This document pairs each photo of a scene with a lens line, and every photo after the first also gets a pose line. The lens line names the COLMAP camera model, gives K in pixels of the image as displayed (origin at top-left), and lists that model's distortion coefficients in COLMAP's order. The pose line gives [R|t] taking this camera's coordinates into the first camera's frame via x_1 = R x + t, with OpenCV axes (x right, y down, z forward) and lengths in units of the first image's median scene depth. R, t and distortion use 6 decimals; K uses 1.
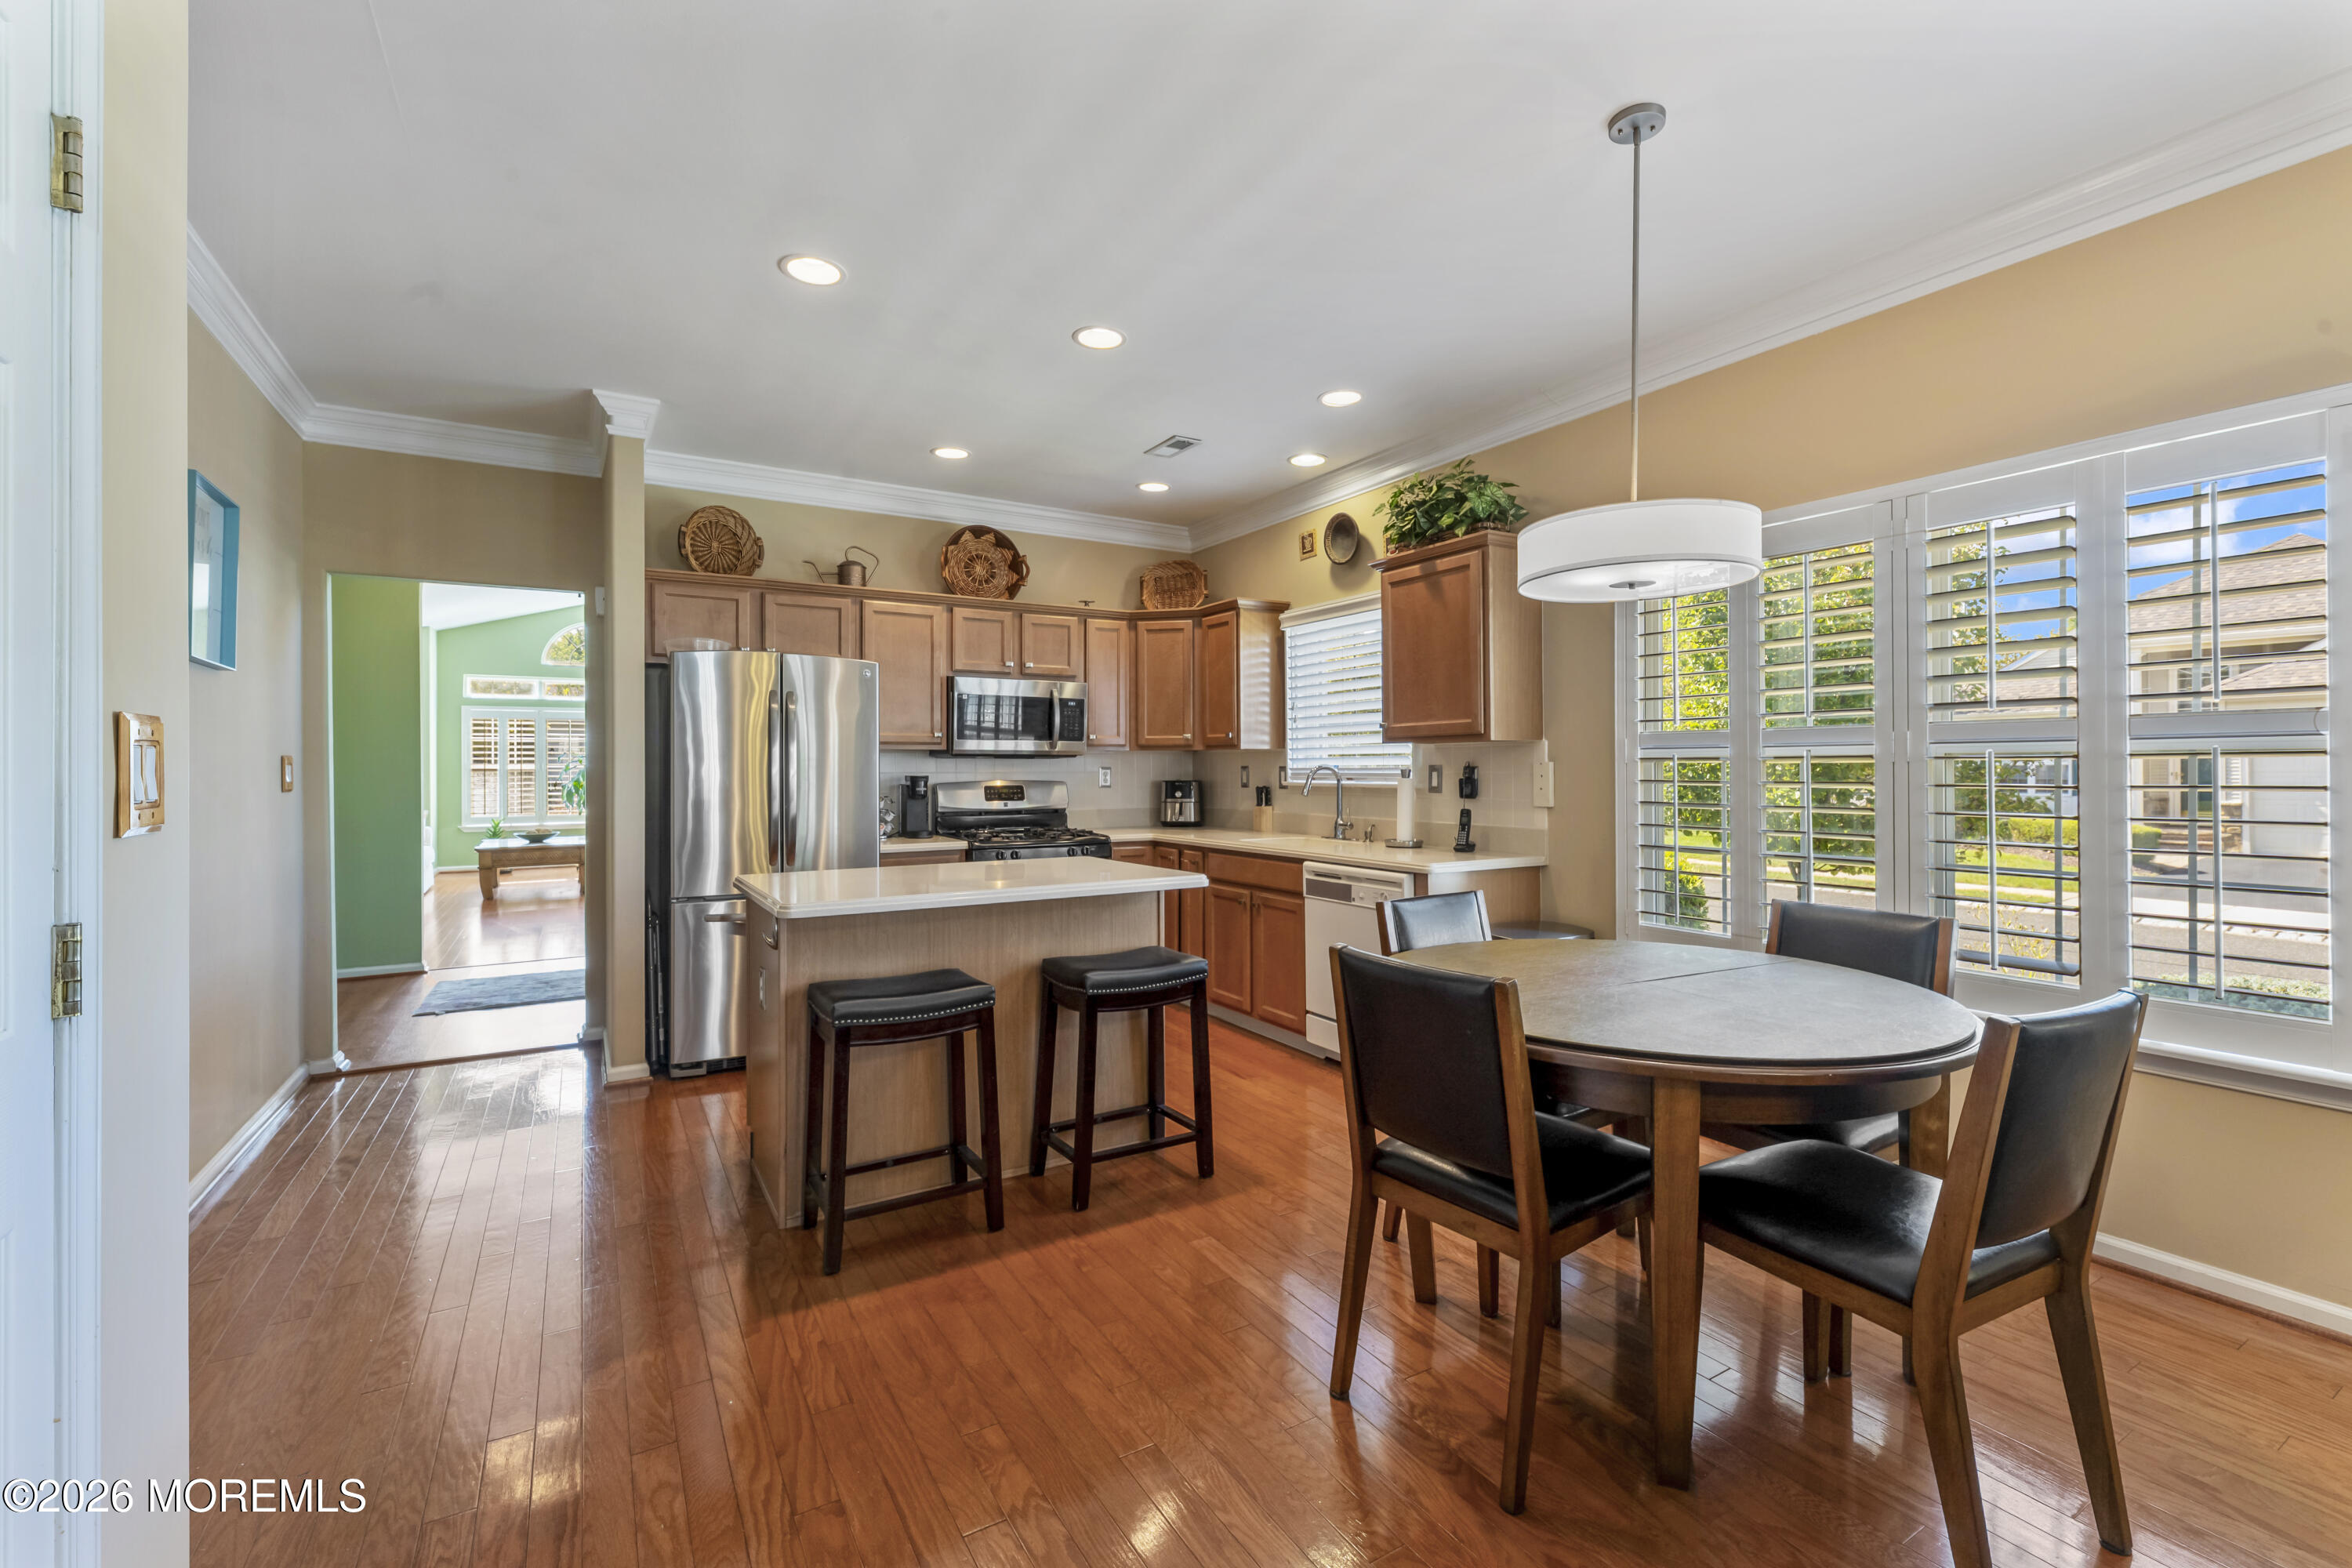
lens RADIAL K [[992.4, 0, 1184.4], [0, 992.4, 769.9], [0, 0, 1]] dist [0.008450, 0.000631]
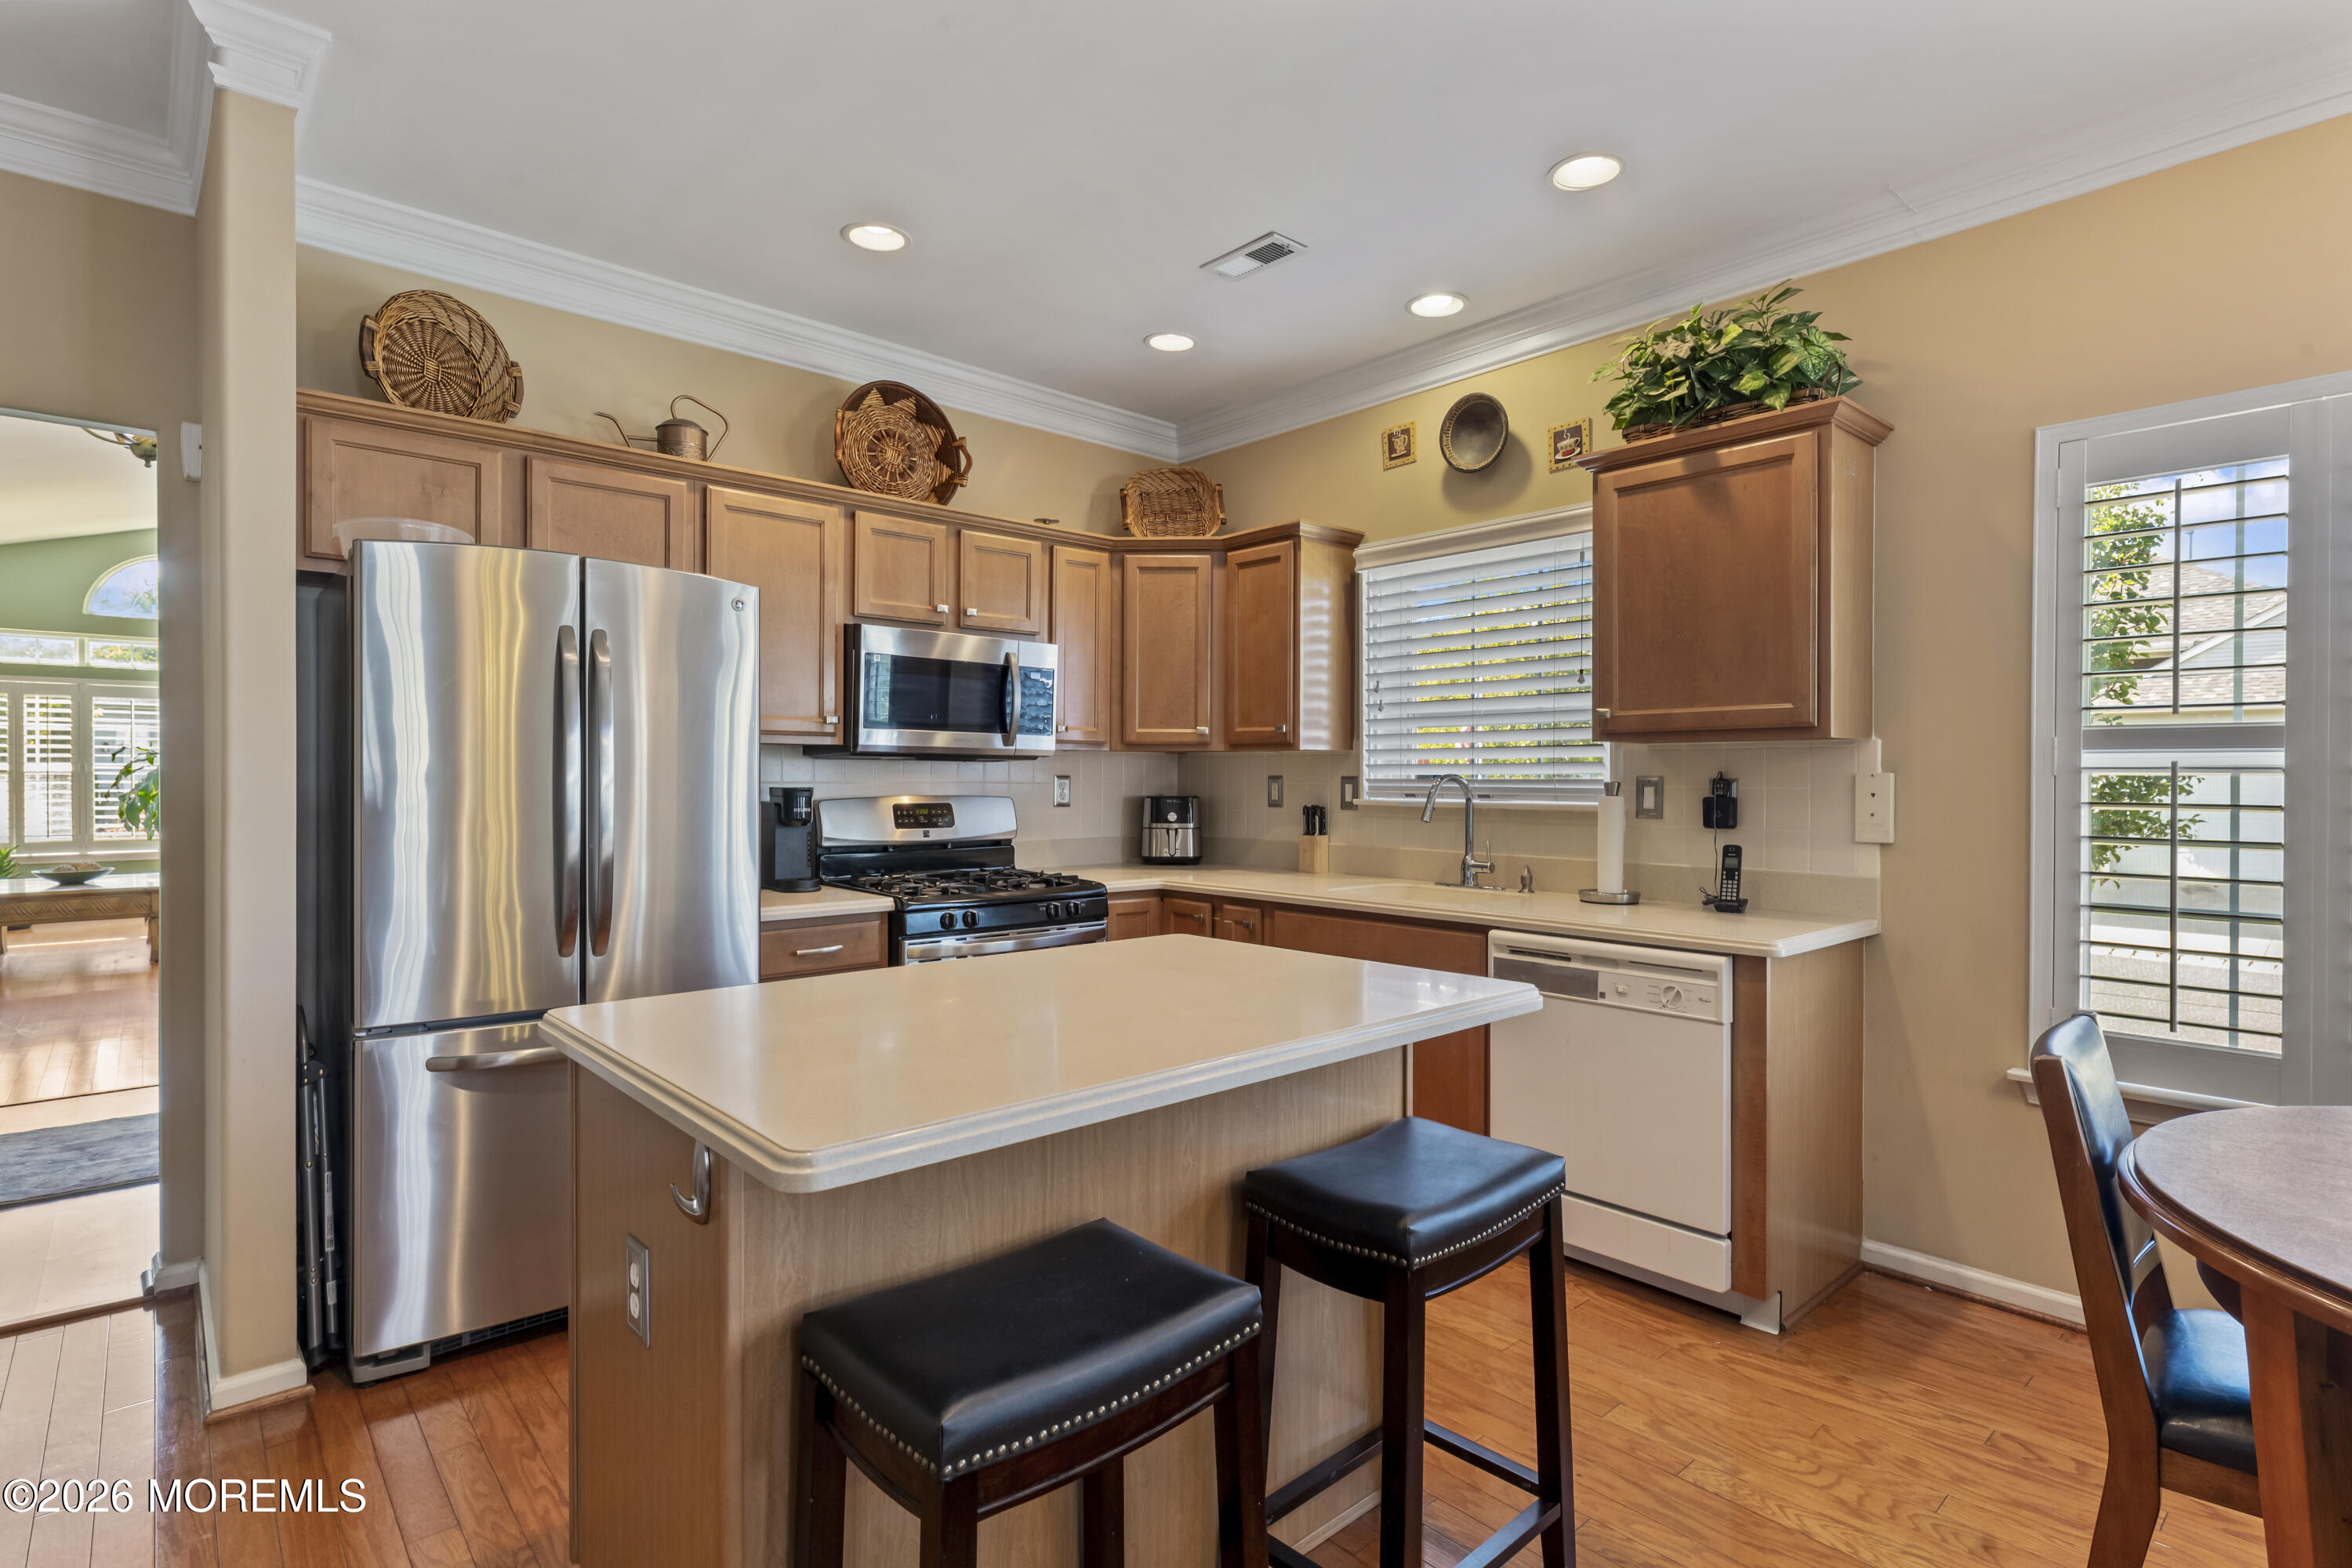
lens RADIAL K [[1138.1, 0, 1178.3], [0, 1138.1, 789.2], [0, 0, 1]] dist [0.008621, -0.001813]
pose [[0.982716, 0.005191, 0.185049, -0.172221], [-0.006828, 0.999943, 0.008210, -0.000485], [-0.184996, -0.009331, 0.982695, 0.285385]]
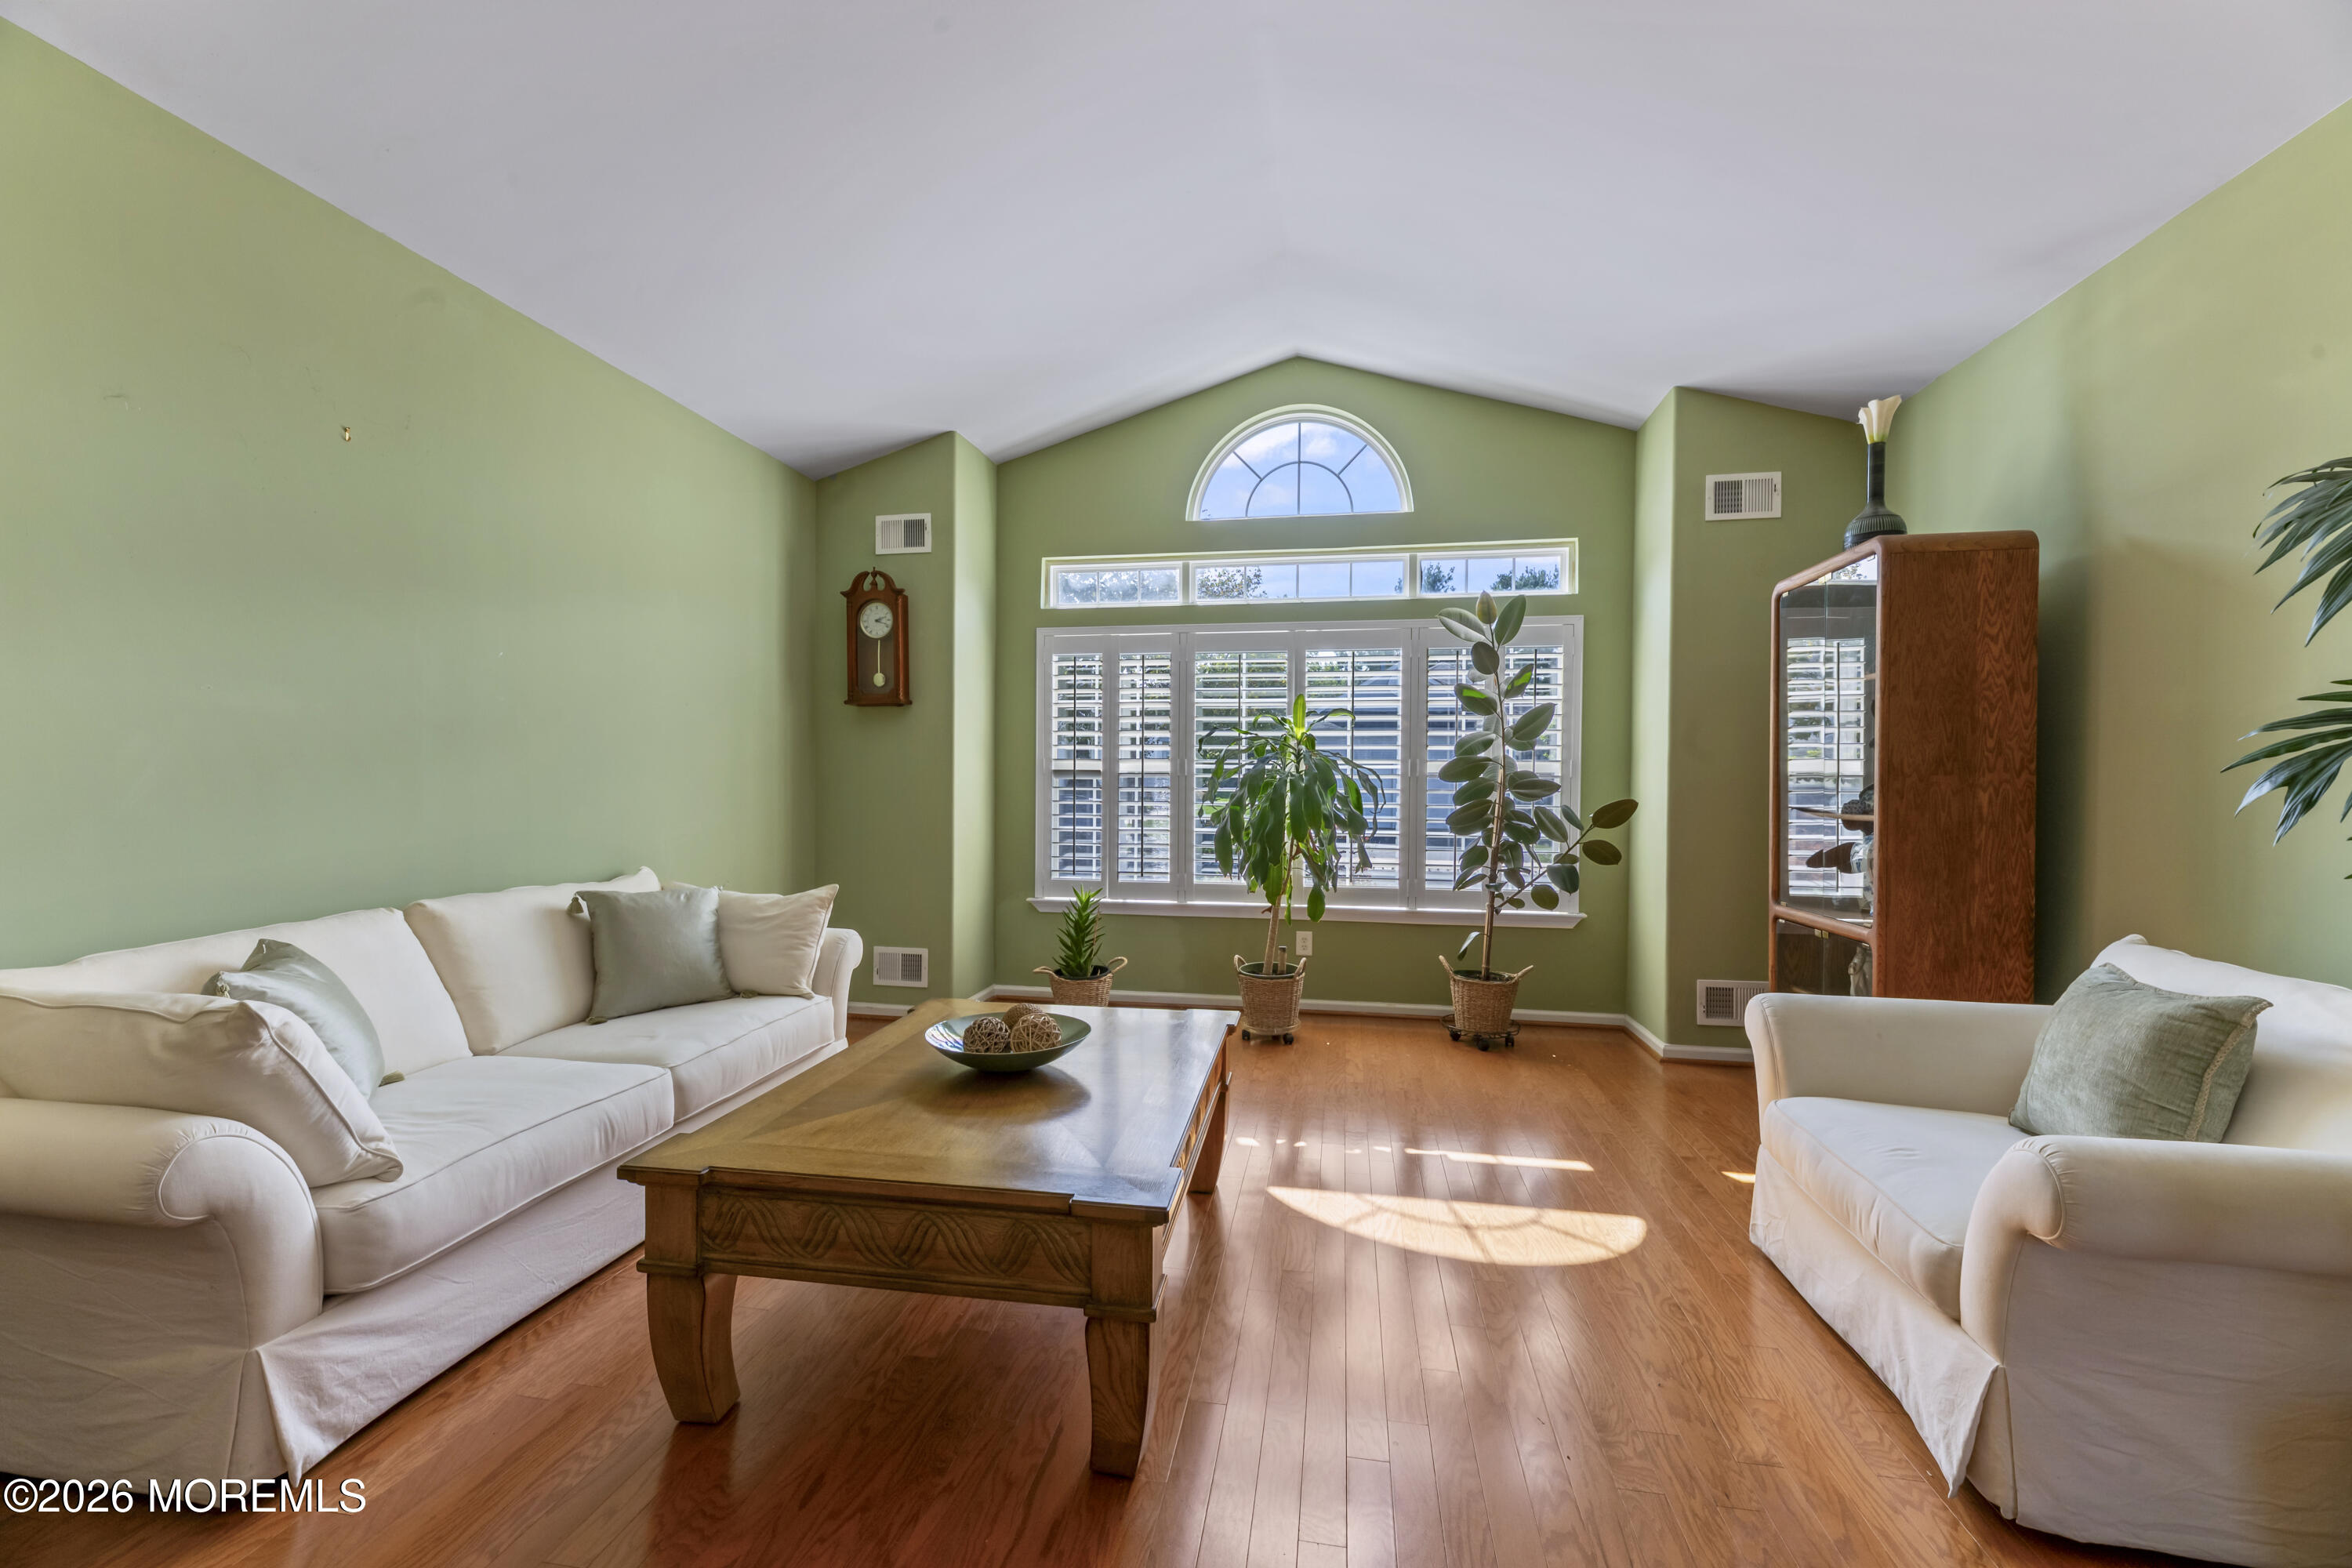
lens RADIAL K [[942.1, 0, 1169.2], [0, 942.1, 798.7], [0, 0, 1]] dist [0.007317, -0.001113]
pose [[0.752756, 0.019274, -0.658018, -0.895913], [-0.013443, 0.999813, 0.013907, 0.011404], [0.658163, -0.001623, 0.752874, 1.607224]]
